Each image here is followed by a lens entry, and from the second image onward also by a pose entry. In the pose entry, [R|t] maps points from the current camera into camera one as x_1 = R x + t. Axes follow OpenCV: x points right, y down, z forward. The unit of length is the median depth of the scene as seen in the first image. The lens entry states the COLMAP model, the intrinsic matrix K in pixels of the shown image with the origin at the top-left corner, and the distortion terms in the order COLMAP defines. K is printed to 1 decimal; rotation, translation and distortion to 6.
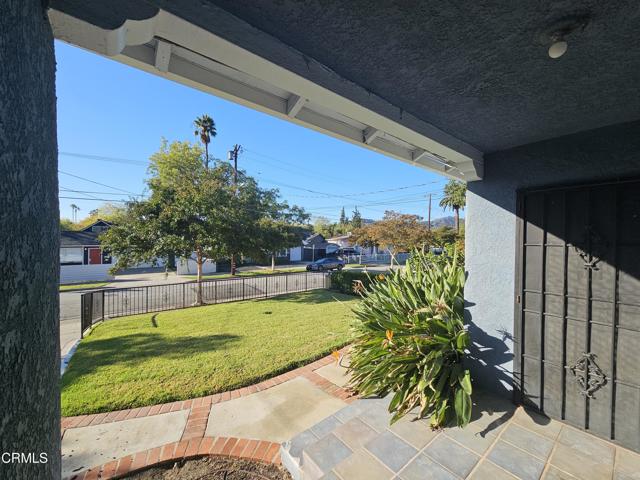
lens RADIAL K [[261.0, 0, 318.0], [0, 261.0, 239.6], [0, 0, 1]] dist [-0.002311, -0.000094]
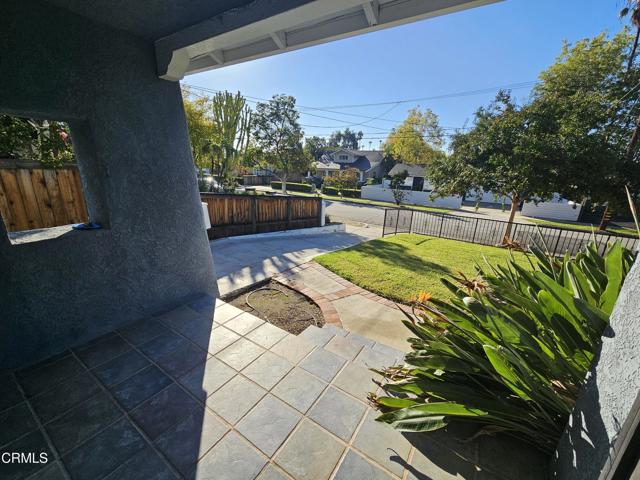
lens RADIAL K [[261.0, 0, 319.1], [0, 261.0, 239.8], [0, 0, 1]] dist [-0.002311, -0.000094]
pose [[0.307986, 0.260707, -0.914974, 0.465337], [-0.033724, 0.964109, 0.263356, 0.015178], [0.950793, -0.050254, 0.305724, 0.284154]]
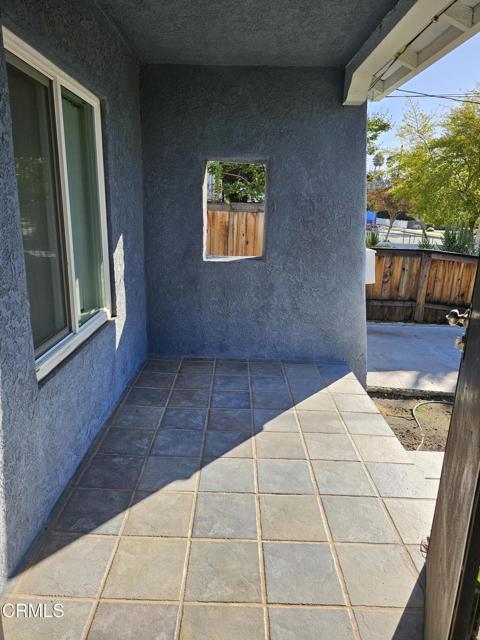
lens RADIAL K [[427.8, 0, 239.1], [0, 427.8, 320.0], [0, 0, 1]] dist [-0.002435, -0.005544]
pose [[-0.631326, 0.170549, -0.756532, 0.571843], [-0.036617, 0.967875, 0.248750, 0.040344], [0.774652, 0.184745, -0.604800, 0.535374]]
